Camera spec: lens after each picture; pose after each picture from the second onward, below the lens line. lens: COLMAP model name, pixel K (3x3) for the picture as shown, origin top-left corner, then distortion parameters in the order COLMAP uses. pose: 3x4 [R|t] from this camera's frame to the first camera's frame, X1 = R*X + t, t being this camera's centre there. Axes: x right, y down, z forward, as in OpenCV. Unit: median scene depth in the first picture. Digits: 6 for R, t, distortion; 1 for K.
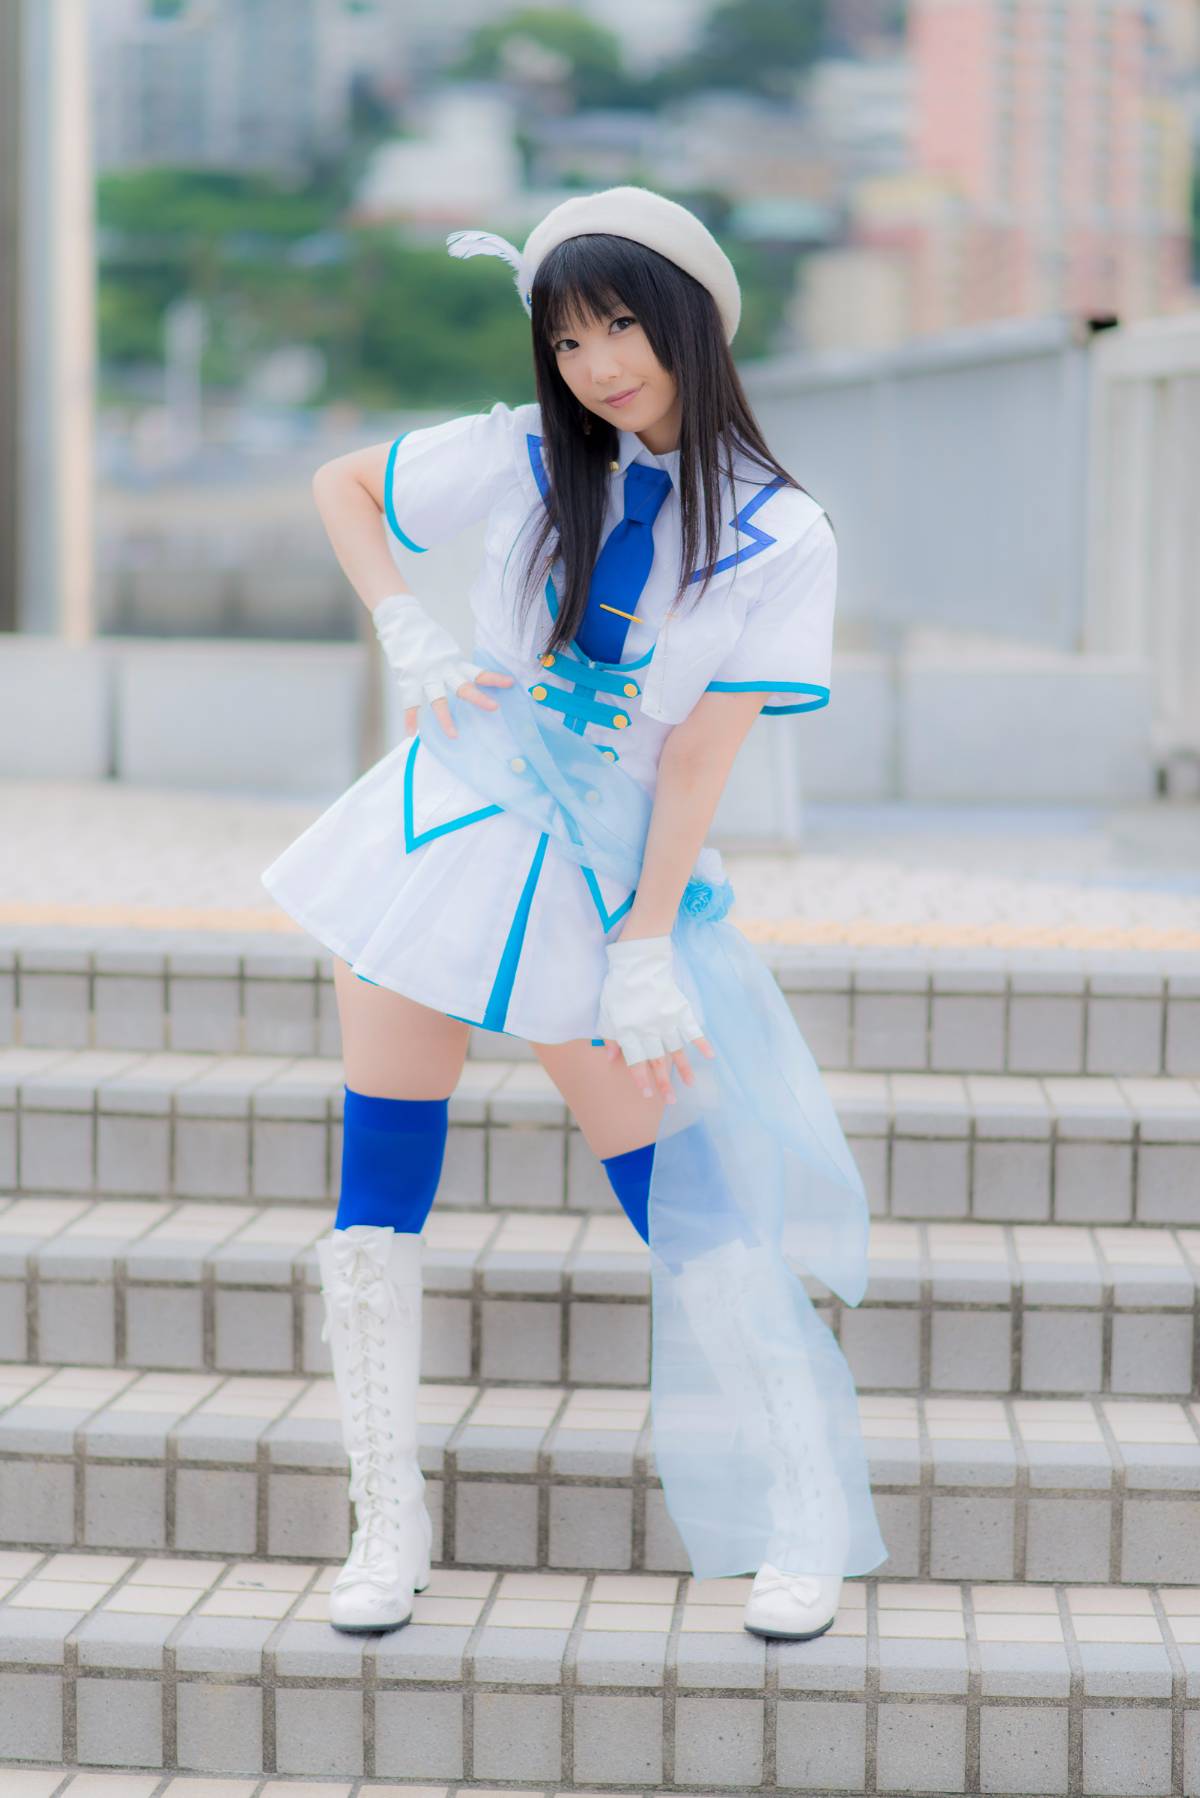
lens RADIAL K [[4446.7, 0, 596.9], [0, 4446.7, 901.1], [0, 0, 1]] dist [-0.072304, 0.000000]
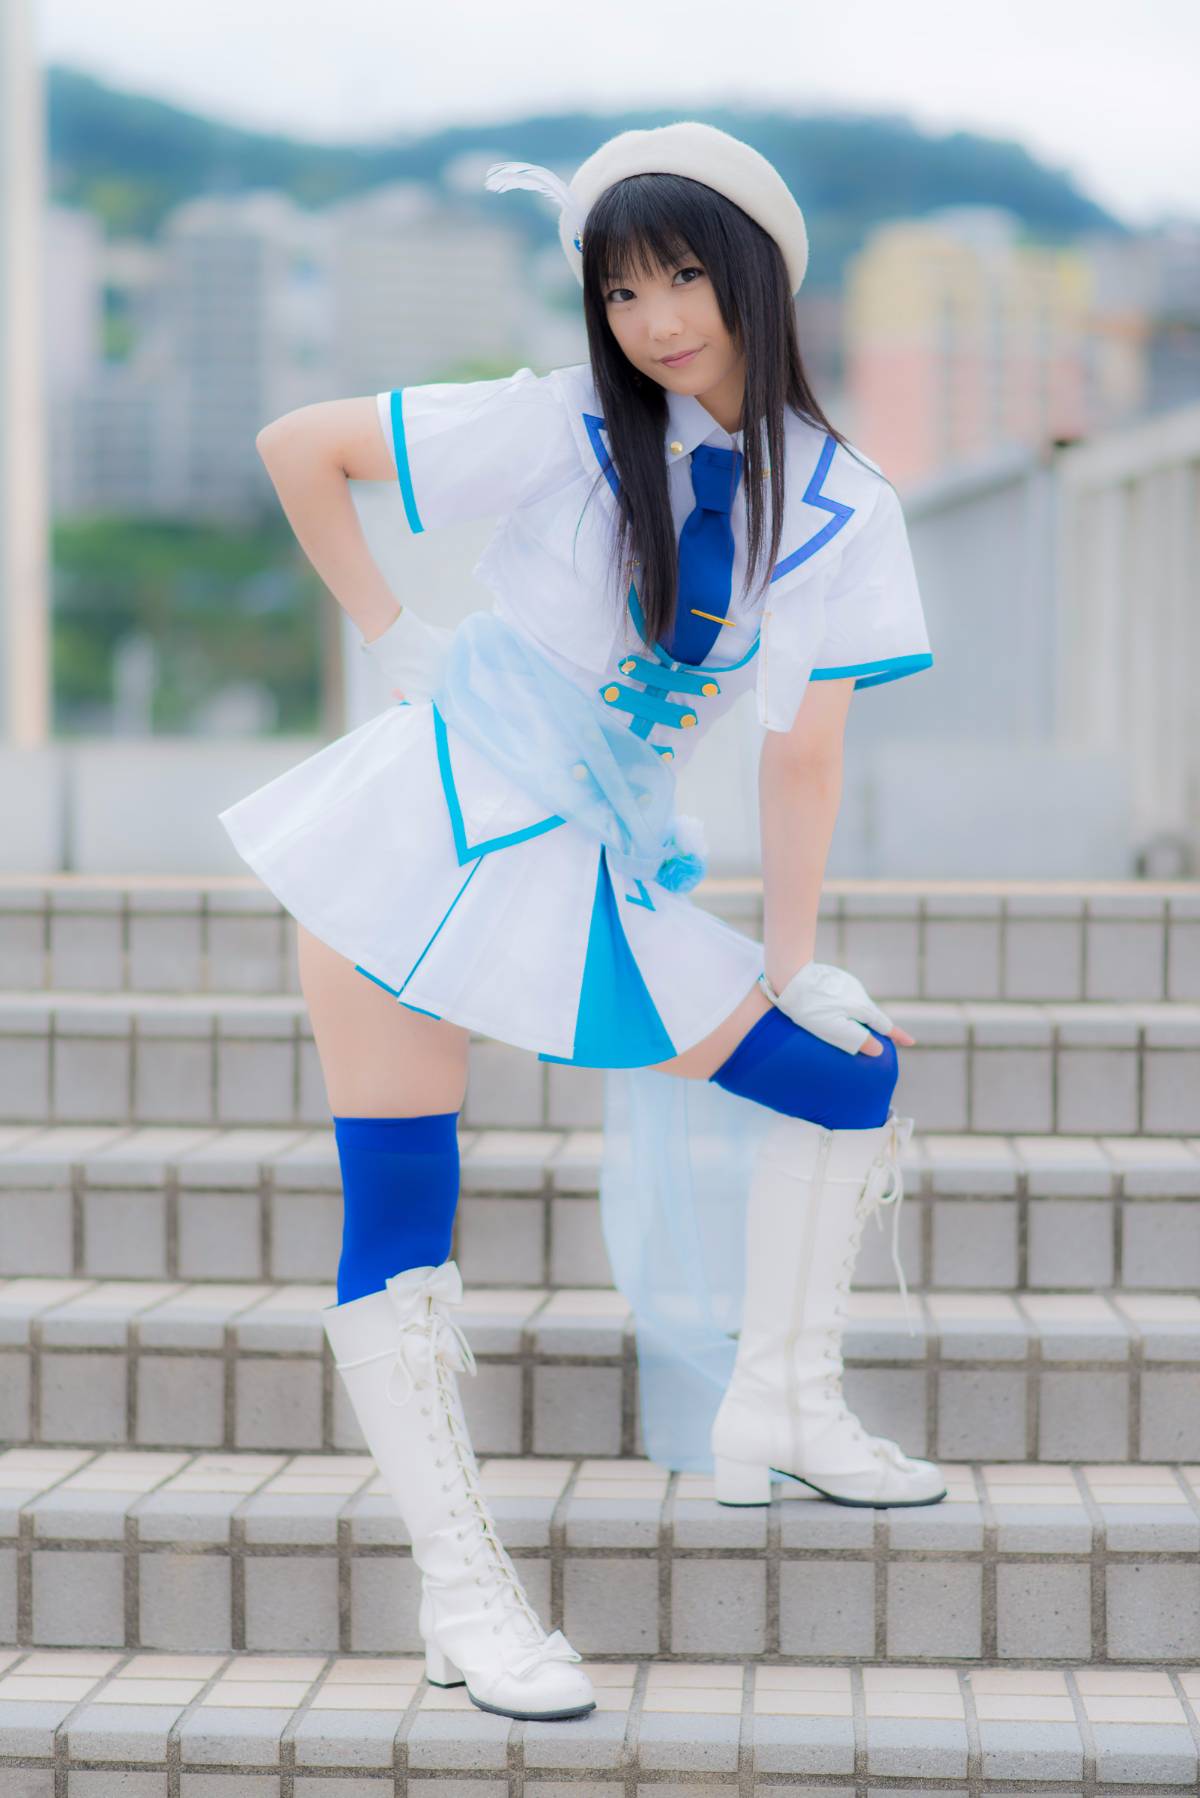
lens RADIAL K [[4446.7, 0, 602.7], [0, 4446.7, 903.5], [0, 0, 1]] dist [-0.072304, 0.000000]
pose [[0.999892, -0.007505, 0.012671, -0.007186], [0.008447, 0.997072, -0.076000, 0.104670], [-0.012064, 0.076098, 0.997027, 0.049859]]
